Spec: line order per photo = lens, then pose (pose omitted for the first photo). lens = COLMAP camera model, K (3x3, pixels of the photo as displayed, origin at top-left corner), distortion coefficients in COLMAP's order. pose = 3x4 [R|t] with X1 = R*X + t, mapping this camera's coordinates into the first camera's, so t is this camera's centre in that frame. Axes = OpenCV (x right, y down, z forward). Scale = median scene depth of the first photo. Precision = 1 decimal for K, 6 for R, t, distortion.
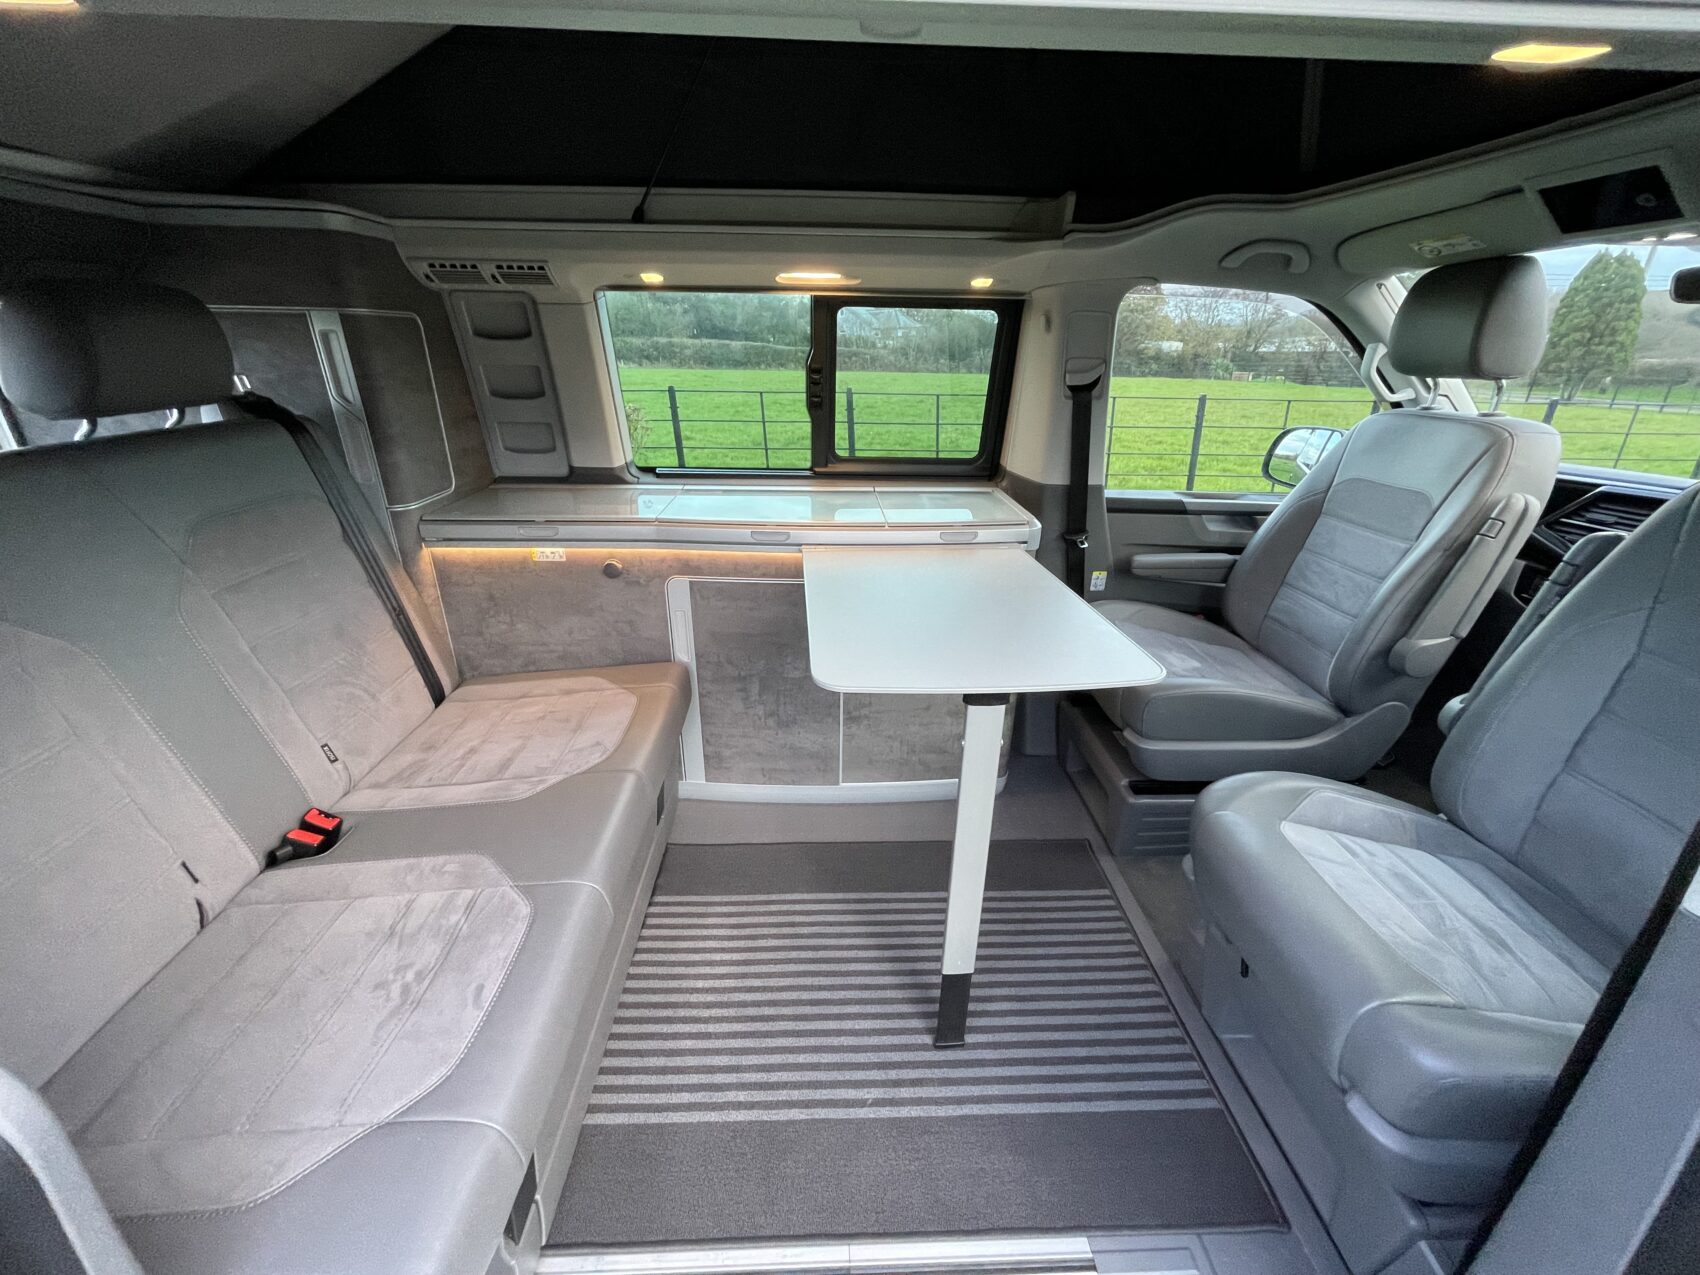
lens RADIAL K [[679.5, 0, 849.1], [0, 679.5, 645.9], [0, 0, 1]] dist [0.001034, -0.000305]
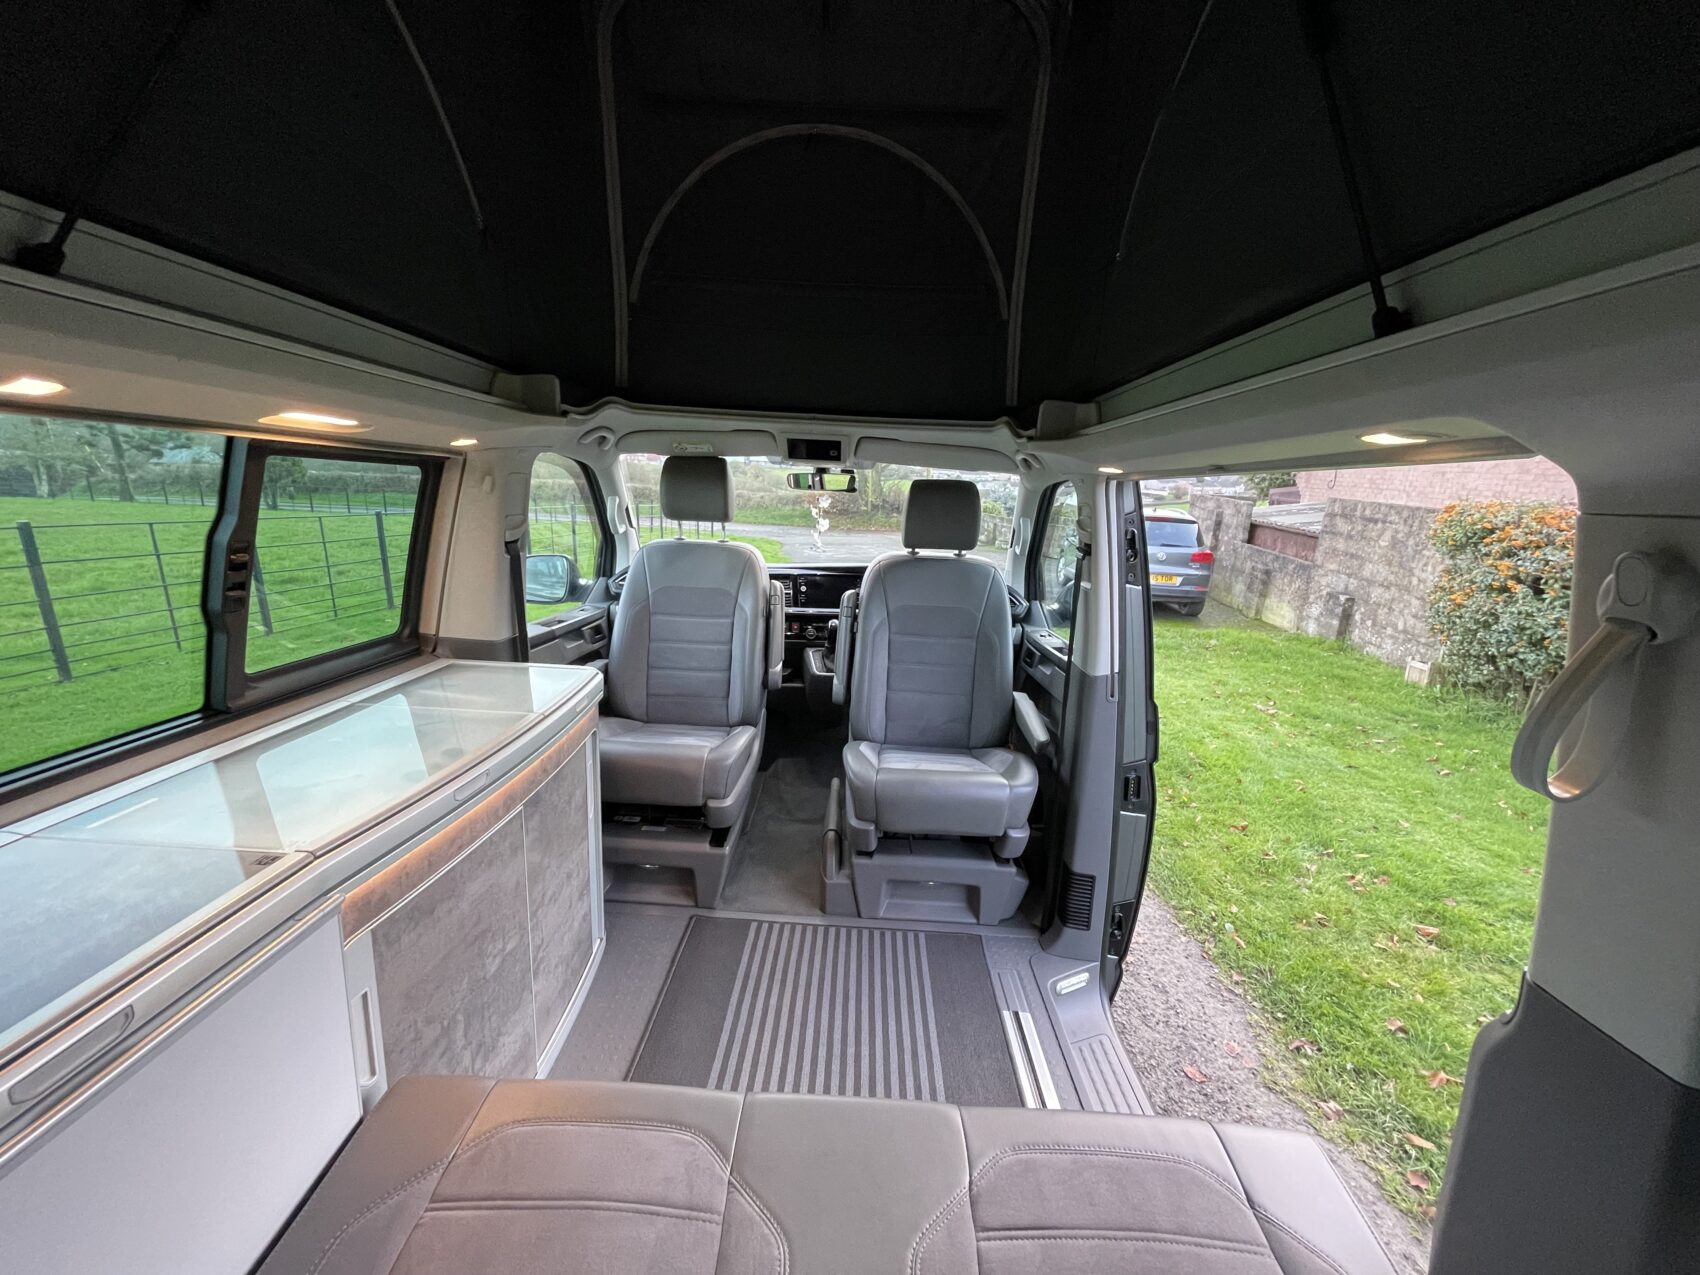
lens RADIAL K [[682.2, 0, 847.8], [0, 682.2, 655.2], [0, 0, 1]] dist [-0.002457, -0.000076]
pose [[0.058715, -0.239965, 0.969004, -0.642114], [0.361688, 0.909841, 0.203398, -0.251299], [-0.930449, 0.338534, 0.140213, 0.449123]]
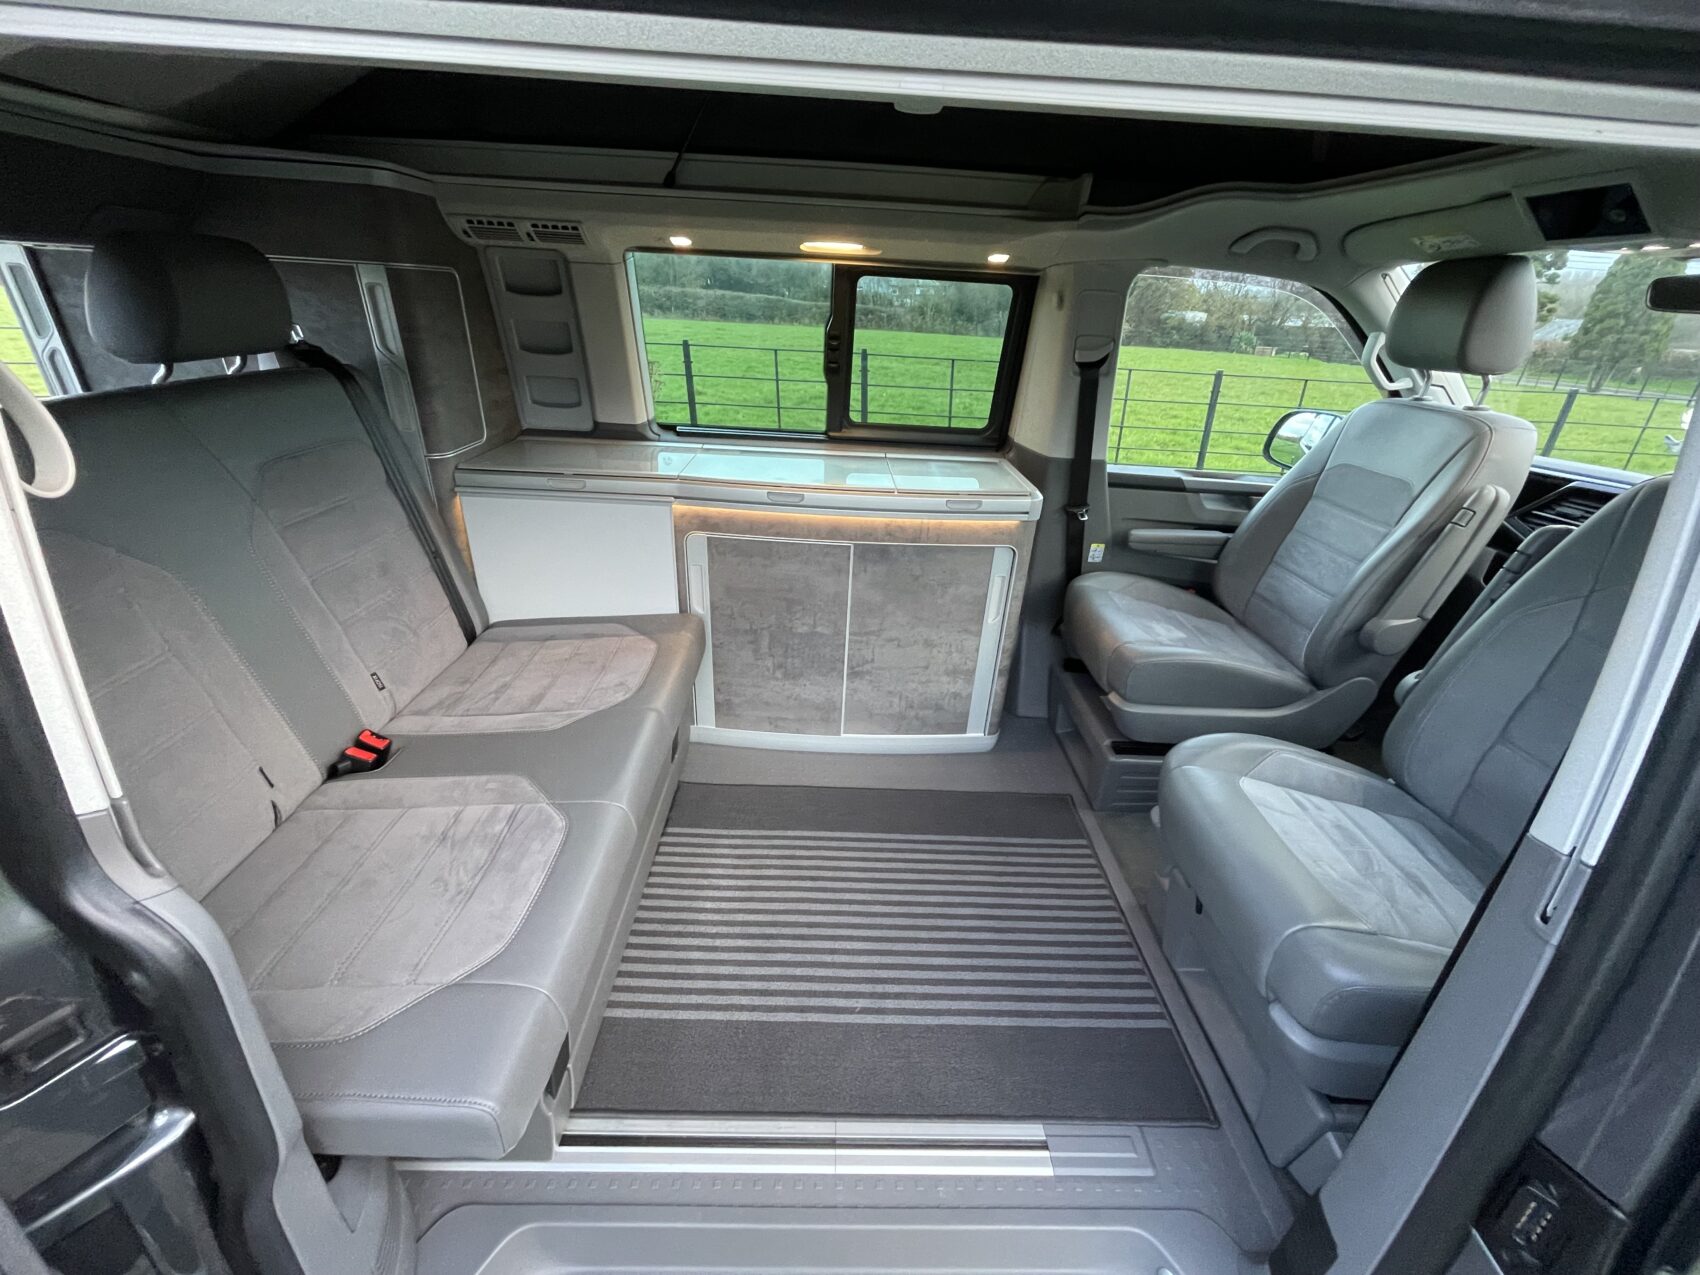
lens RADIAL K [[679.0, 0, 848.6], [0, 679.0, 645.5], [0, 0, 1]] dist [-0.000934, -0.000240]
pose [[0.999139, 0.041300, -0.004067, -0.003541], [-0.041030, 0.997781, 0.052437, 0.008077], [0.006223, -0.052225, 0.998616, -0.057848]]
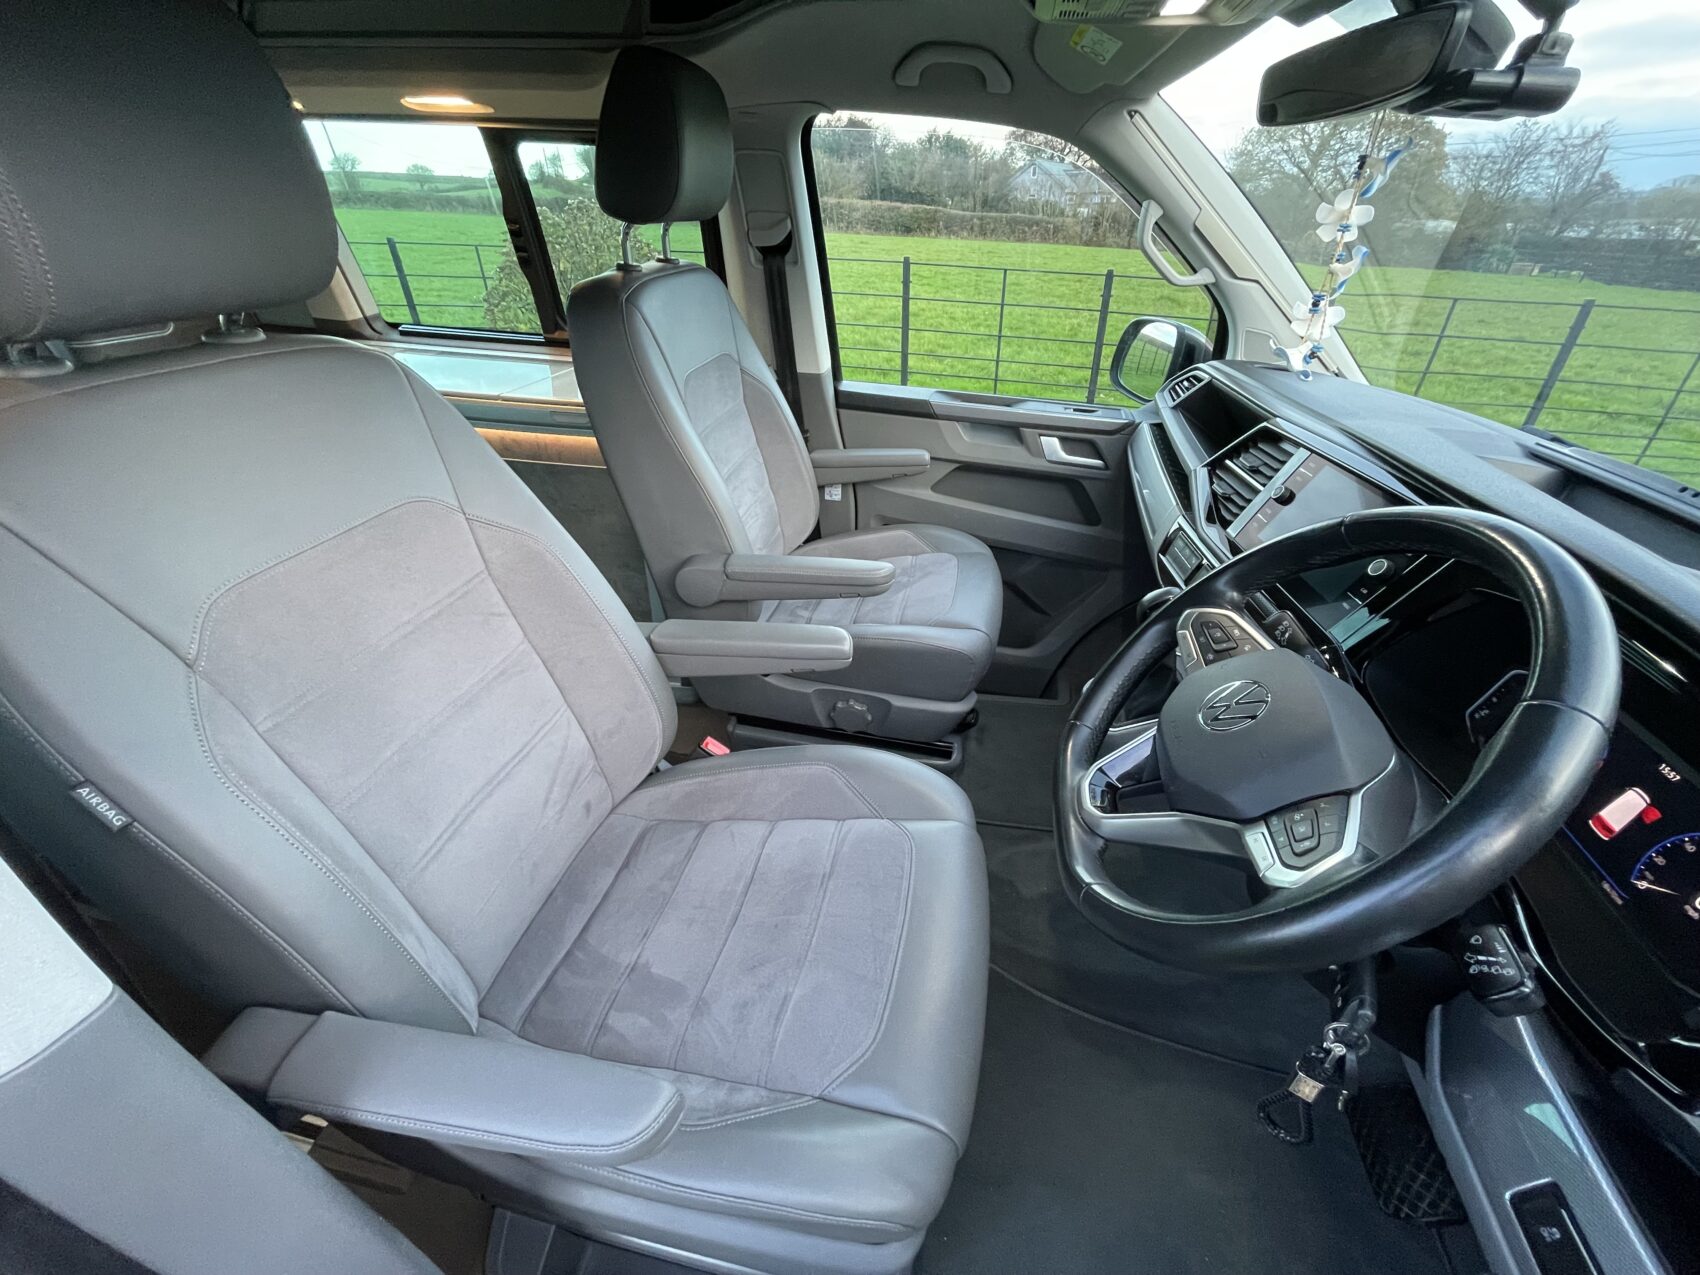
lens RADIAL K [[684.3, 0, 850.0], [0, 684.3, 637.5], [0, 0, 1]] dist [-0.002726, -0.000136]
pose [[0.971446, 0.144988, -0.187807, 0.656669], [-0.116820, 0.981254, 0.153276, -0.052092], [0.206510, -0.126960, 0.970173, 0.144621]]
